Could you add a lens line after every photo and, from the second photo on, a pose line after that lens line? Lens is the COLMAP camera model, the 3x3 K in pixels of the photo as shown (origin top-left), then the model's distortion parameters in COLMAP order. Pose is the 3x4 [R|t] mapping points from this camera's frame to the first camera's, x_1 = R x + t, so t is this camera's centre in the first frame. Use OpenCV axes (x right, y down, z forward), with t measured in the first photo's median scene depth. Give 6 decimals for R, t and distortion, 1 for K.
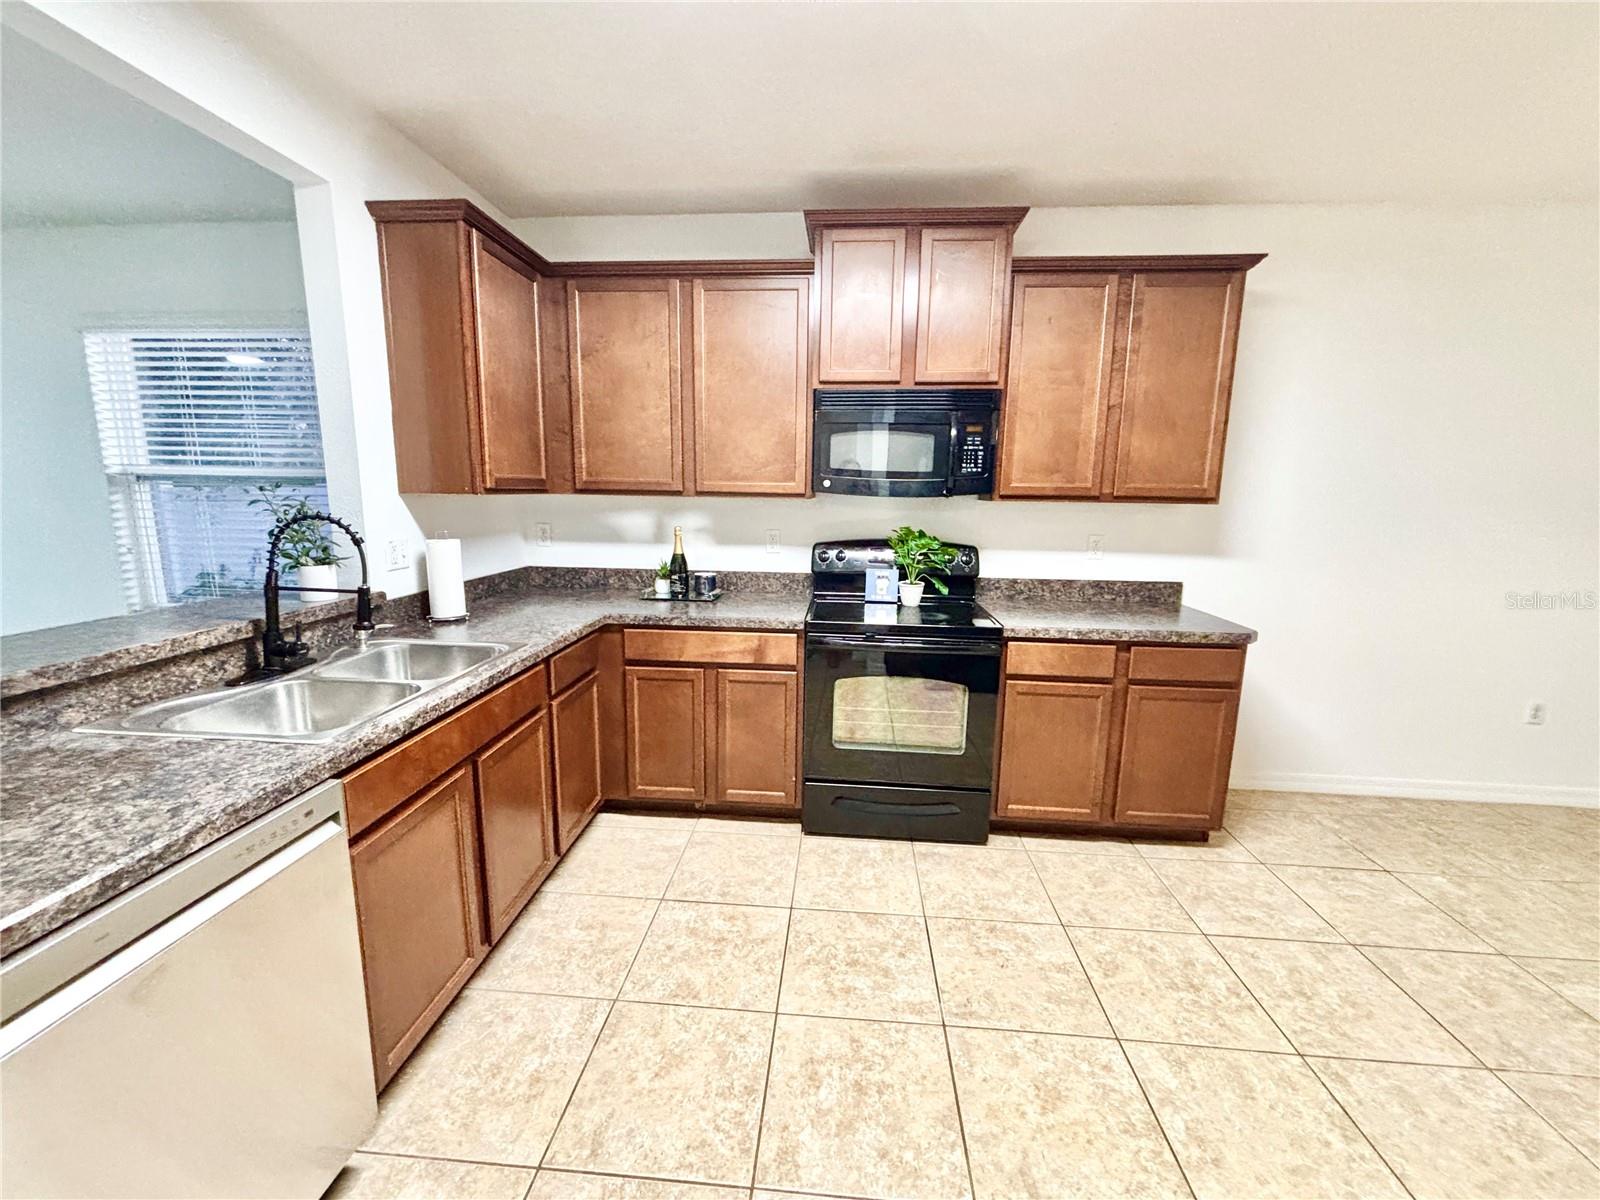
lens RADIAL K [[644.1, 0, 797.1], [0, 644.1, 597.6], [0, 0, 1]] dist [-0.000062, -0.000672]
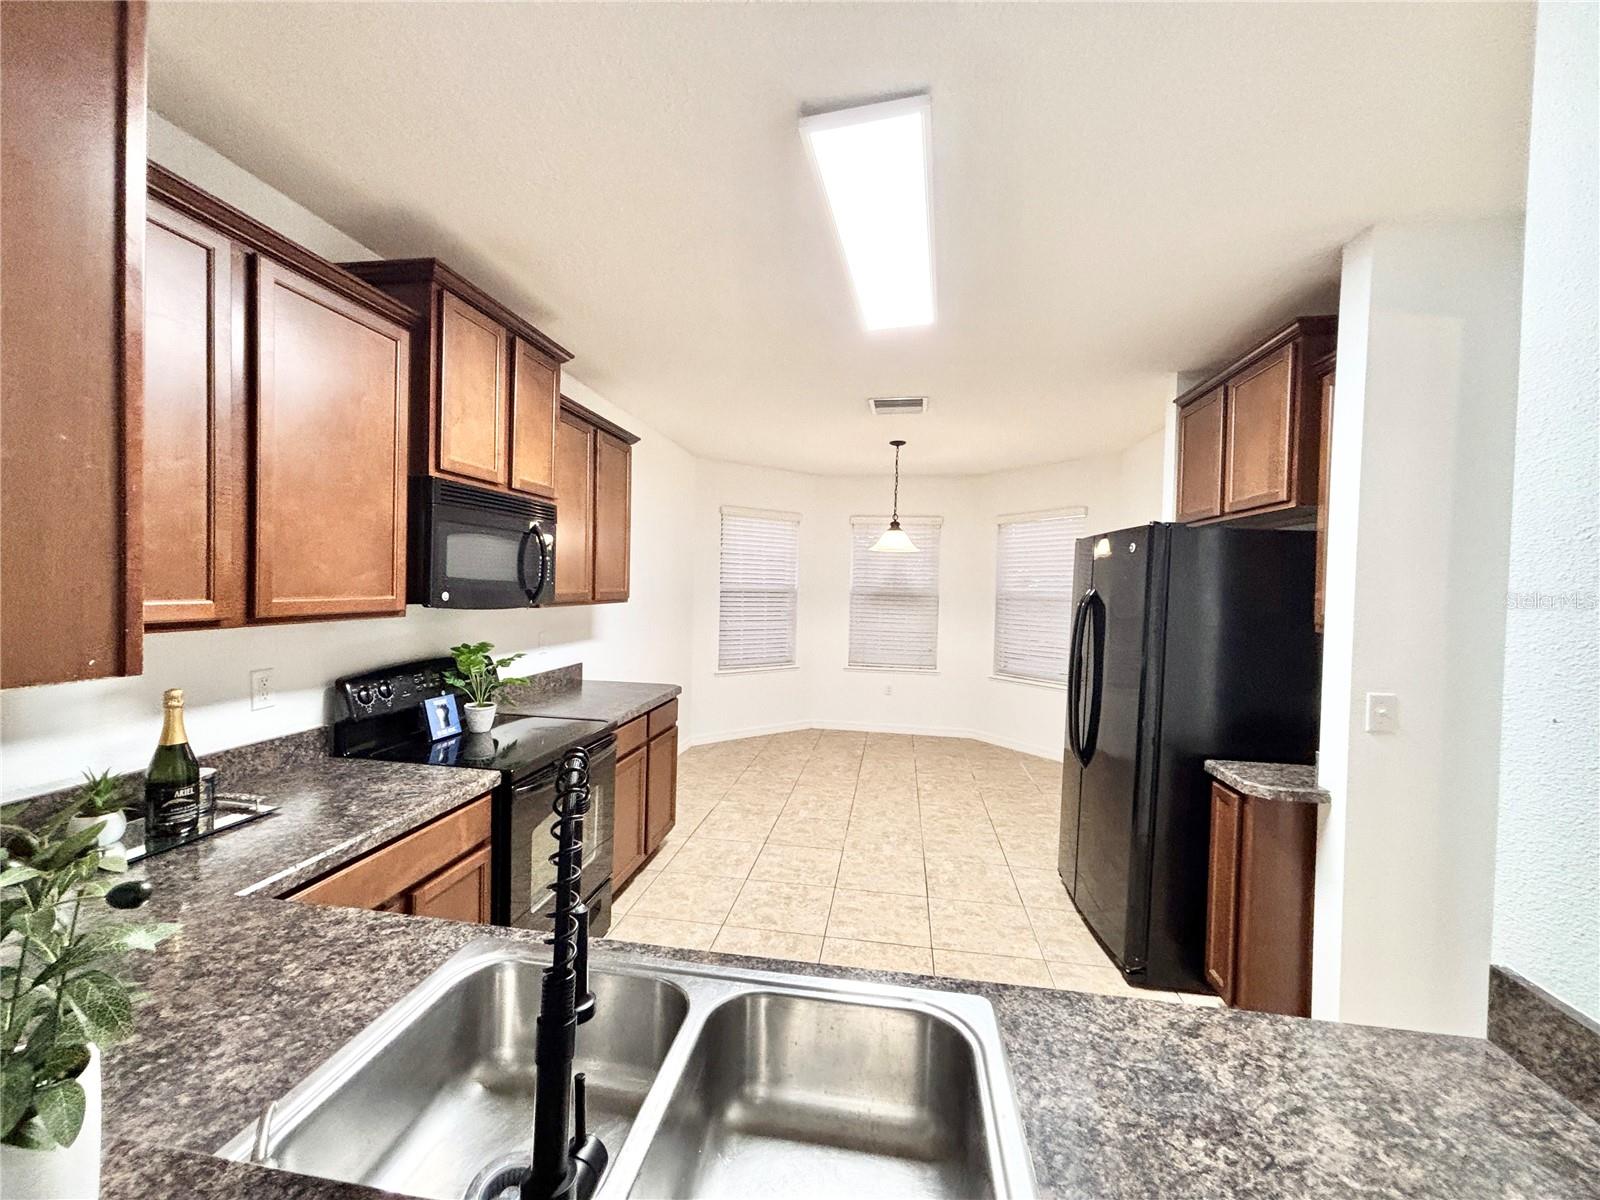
lens RADIAL K [[644.1, 0, 799.4], [0, 644.1, 594.0], [0, 0, 1]] dist [-0.000062, -0.000672]
pose [[0.071689, -0.030955, 0.996947, -0.720088], [0.145749, 0.989115, 0.020232, -0.137860], [-0.986721, 0.143854, 0.075420, 0.532788]]
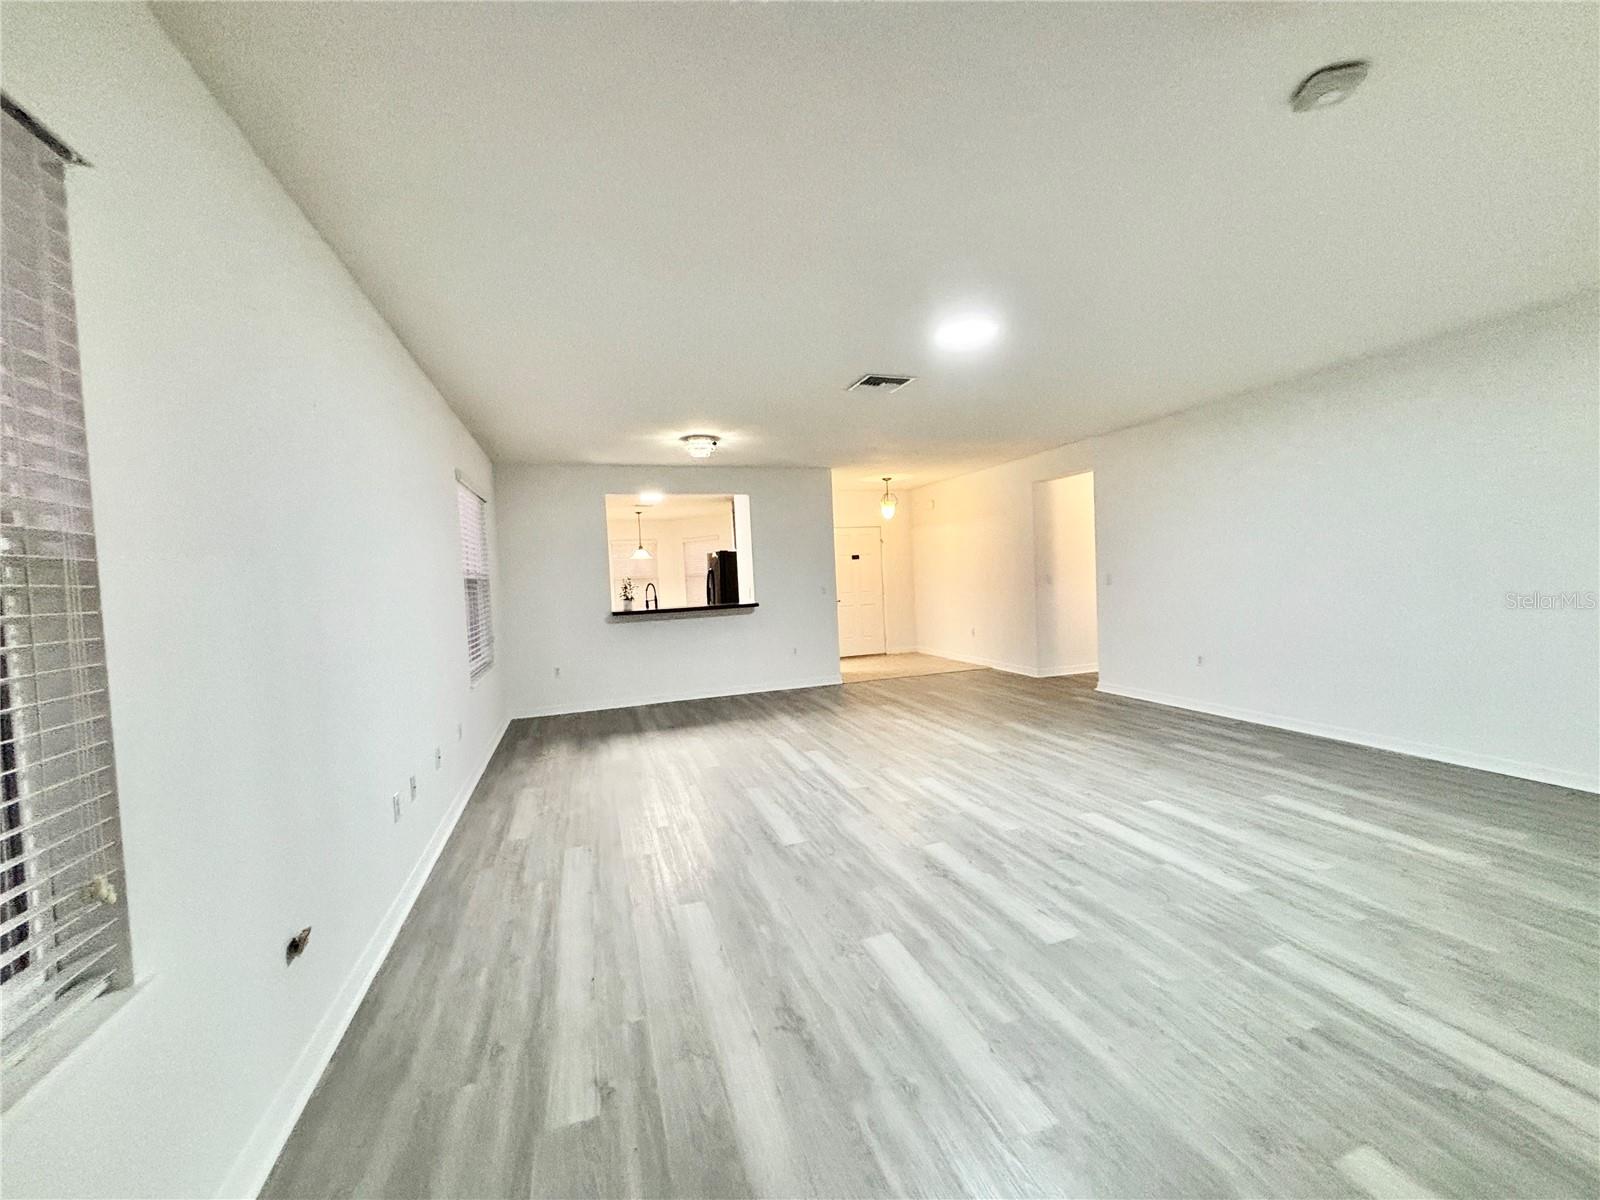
lens RADIAL K [[644.1, 0, 785.7], [0, 644.1, 597.8], [0, 0, 1]] dist [-0.000062, -0.000672]
pose [[-0.386036, -0.030895, 0.921966, -3.558881], [0.198597, 0.973220, 0.115767, -0.260520], [-0.900853, 0.227790, -0.369562, 1.284395]]
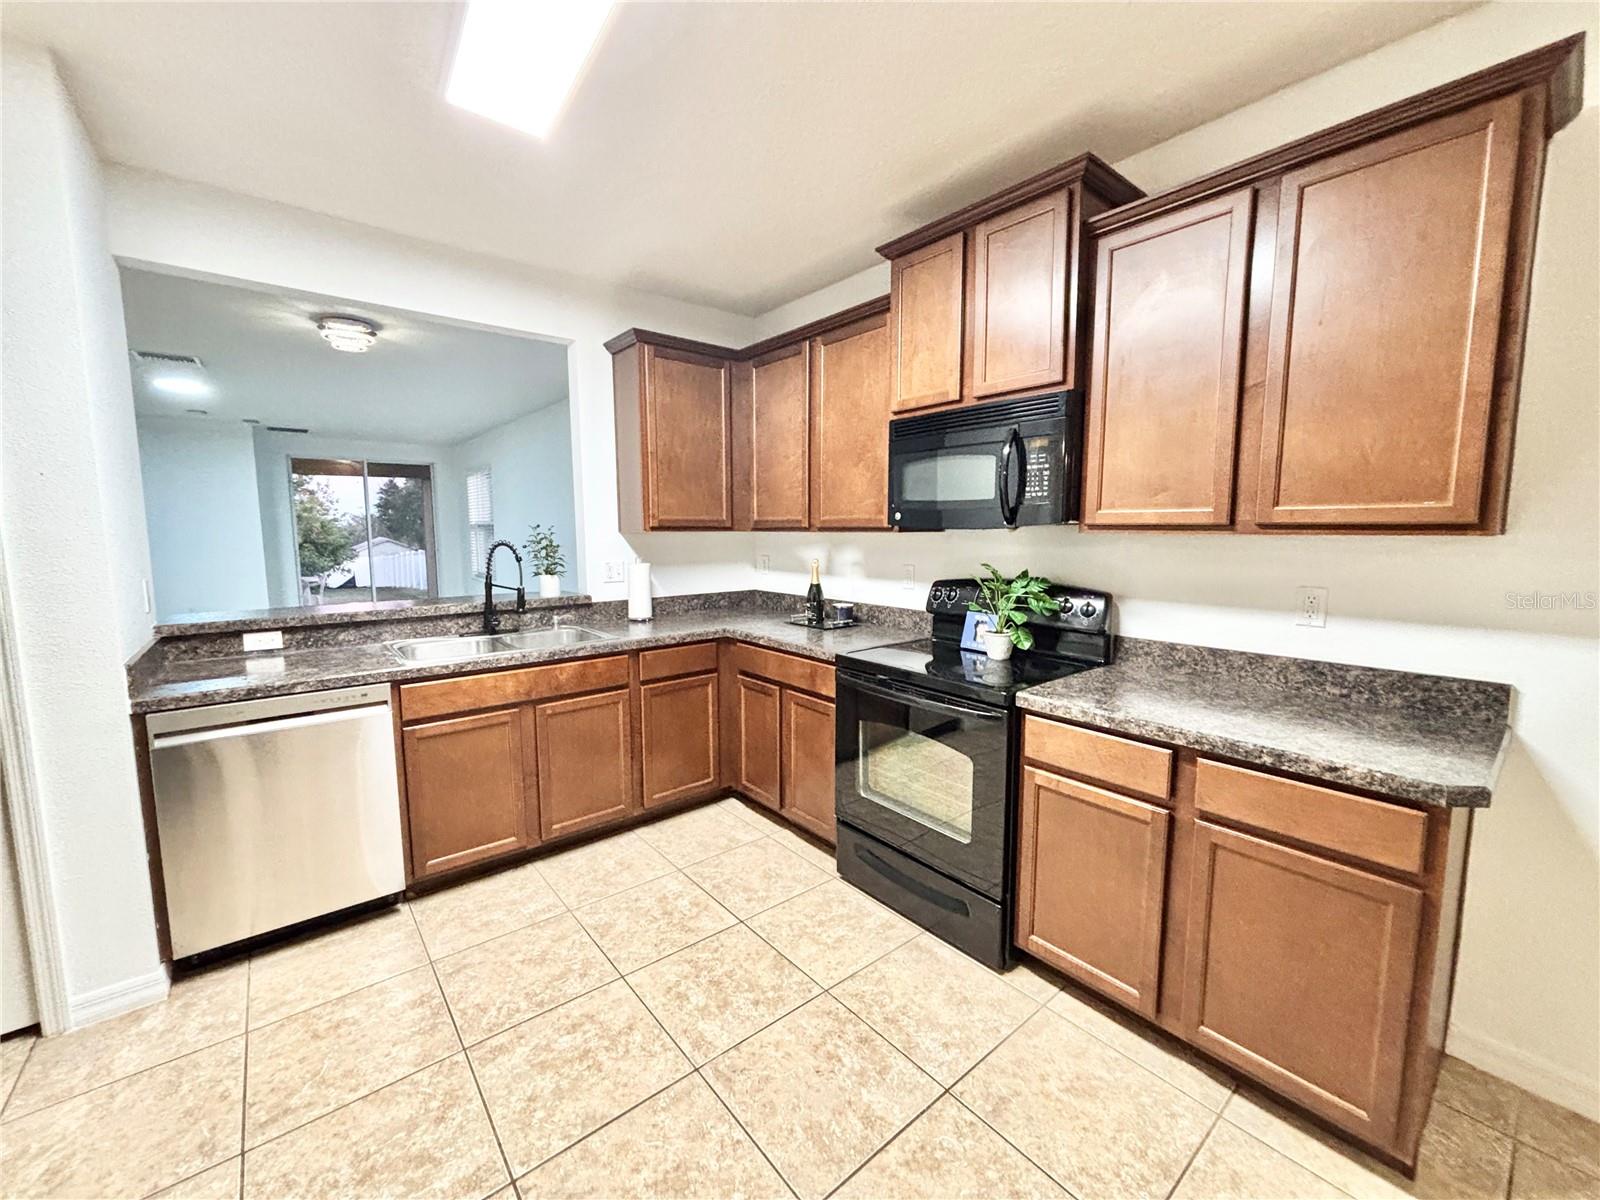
lens RADIAL K [[644.1, 0, 797.2], [0, 644.1, 598.0], [0, 0, 1]] dist [-0.000062, -0.000672]
pose [[0.693348, 0.063606, -0.717790, 0.653079], [-0.109397, 0.993842, -0.017604, -0.024914], [0.712250, 0.090730, 0.696037, 0.247678]]
